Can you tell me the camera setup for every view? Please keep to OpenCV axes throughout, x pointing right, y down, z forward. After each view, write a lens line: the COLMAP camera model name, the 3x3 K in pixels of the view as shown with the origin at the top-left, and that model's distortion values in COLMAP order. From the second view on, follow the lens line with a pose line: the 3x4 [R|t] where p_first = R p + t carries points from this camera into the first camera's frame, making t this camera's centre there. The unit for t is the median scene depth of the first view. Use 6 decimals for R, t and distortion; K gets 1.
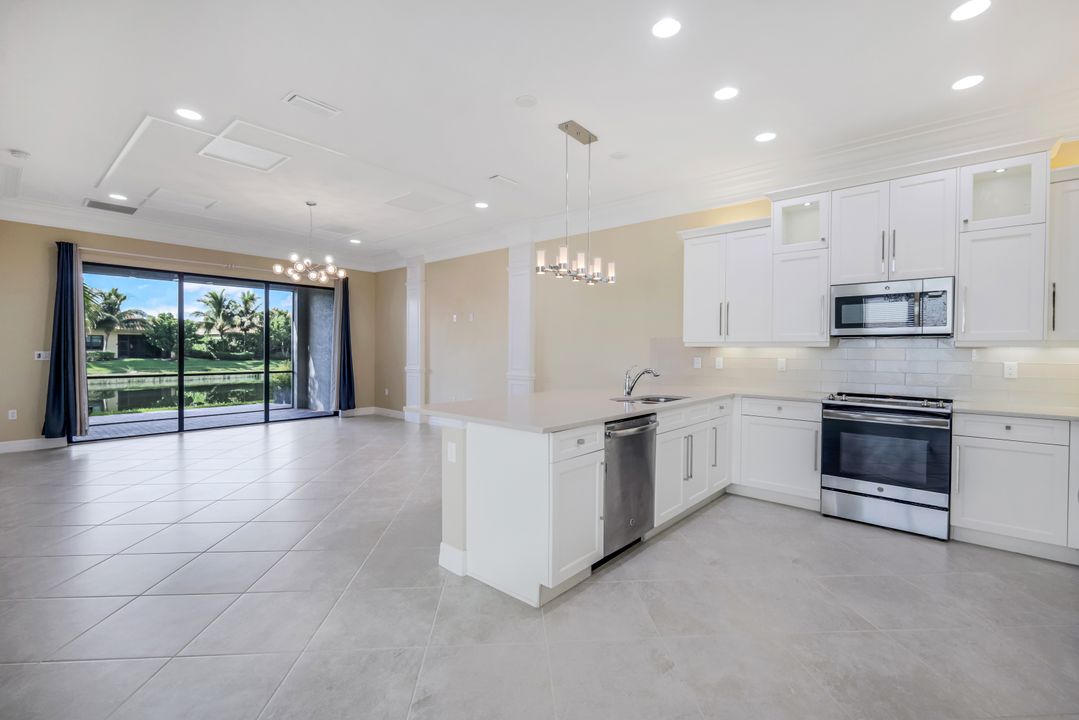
lens RADIAL K [[476.2, 0, 541.6], [0, 476.2, 356.4], [0, 0, 1]] dist [0.000008, 0.000914]
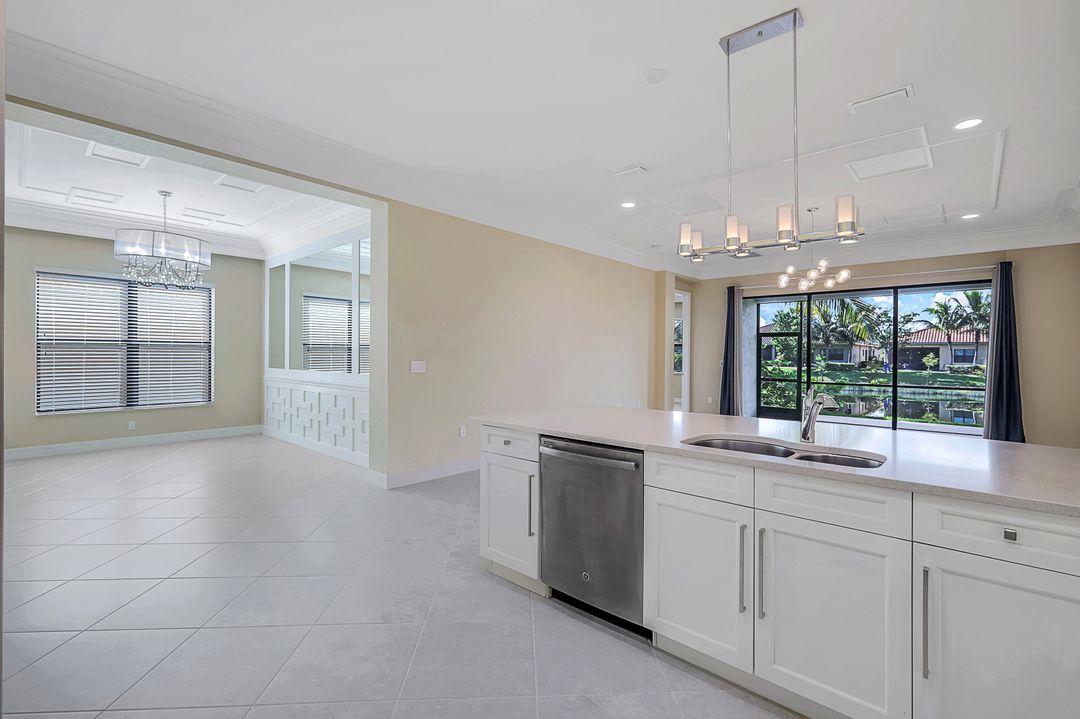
lens RADIAL K [[476.7, 0, 544.6], [0, 476.7, 358.3], [0, 0, 1]] dist [0.000008, 0.000914]
pose [[-0.017481, -0.000438, -0.999847, 0.297753], [-0.024480, 0.999700, -0.000010, -0.002314], [0.999547, 0.024476, -0.017486, 0.287489]]
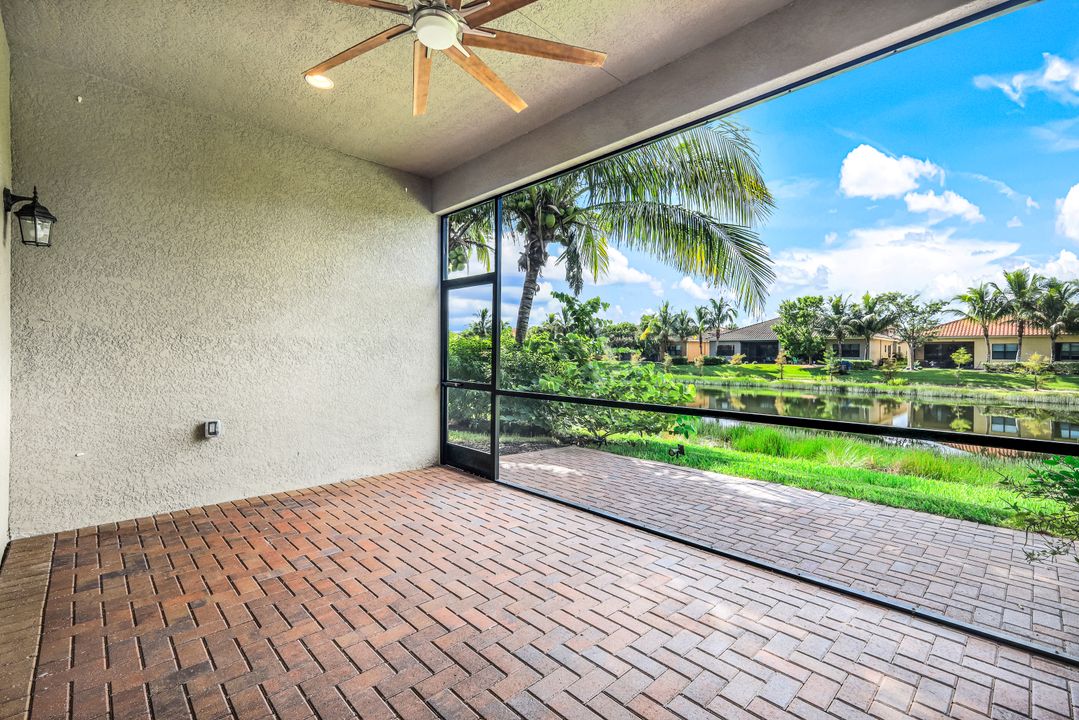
lens RADIAL K [[471.6, 0, 548.1], [0, 471.6, 357.5], [0, 0, 1]] dist [0.000793, 0.000790]
pose [[-0.075811, 0.000905, -0.997122, -0.431139], [-0.023729, 0.999715, 0.002712, 0.002440], [0.996840, 0.023866, -0.075768, 1.008340]]
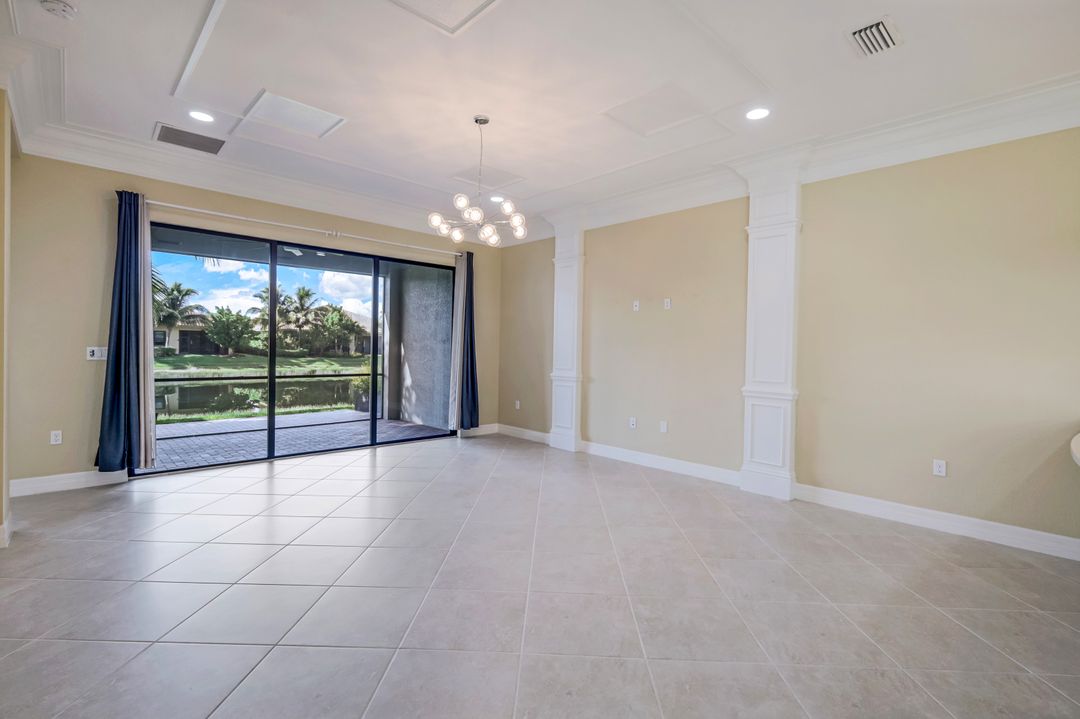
lens RADIAL K [[499.4, 0, 540.9], [0, 499.4, 355.8], [0, 0, 1]] dist [0.004252, 0.000567]
pose [[0.995029, 0.011523, -0.098913, -0.200762], [-0.011671, 0.999931, -0.000915, -0.003056], [0.098895, 0.002065, 0.995096, 0.205050]]
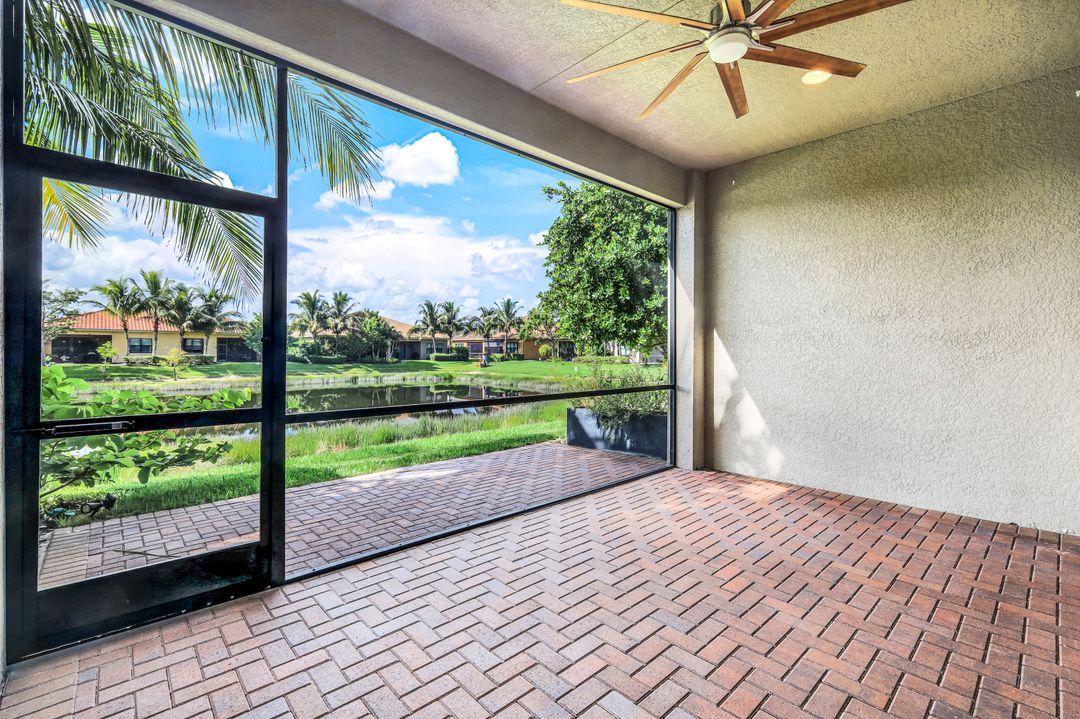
lens RADIAL K [[472.0, 0, 542.7], [0, 472.0, 358.5], [0, 0, 1]] dist [0.000793, 0.000790]
pose [[0.993526, -0.001451, -0.113599, -0.710035], [0.001027, 0.999992, -0.003796, 0.006848], [0.113603, 0.003655, 0.993519, 0.699580]]
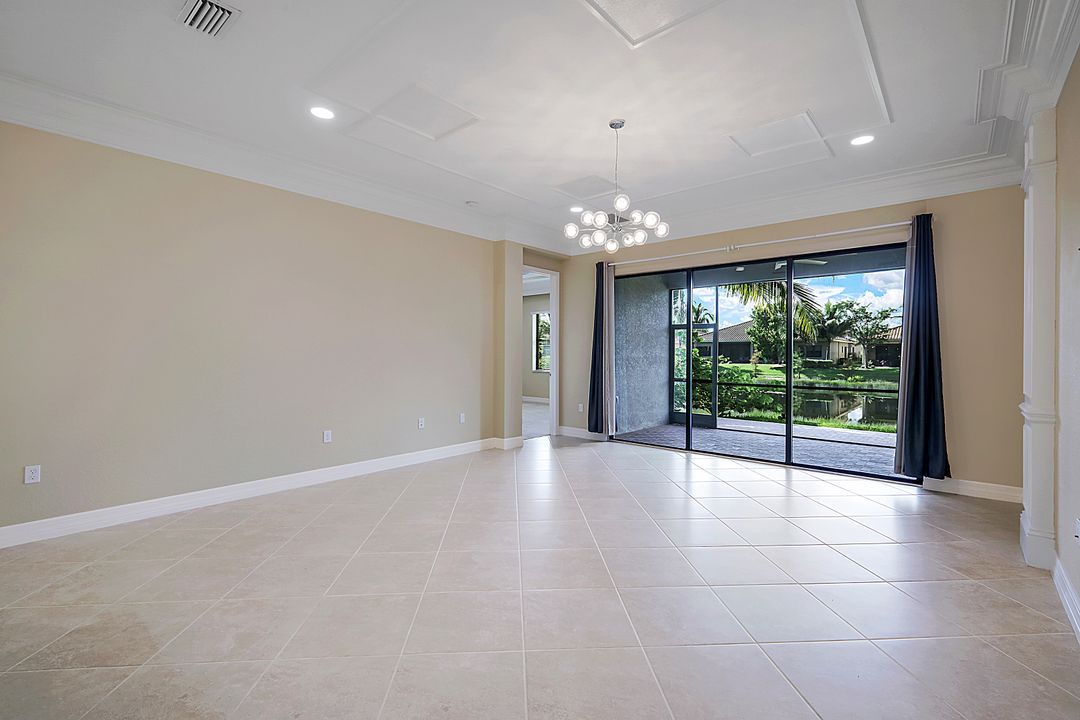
lens RADIAL K [[476.7, 0, 545.9], [0, 476.7, 358.9], [0, 0, 1]] dist [0.000008, 0.000914]
pose [[0.003219, 0.003948, -0.999987, 0.087782], [-0.019244, 0.999807, 0.003885, -0.006581], [0.999810, 0.019232, 0.003294, 0.545969]]
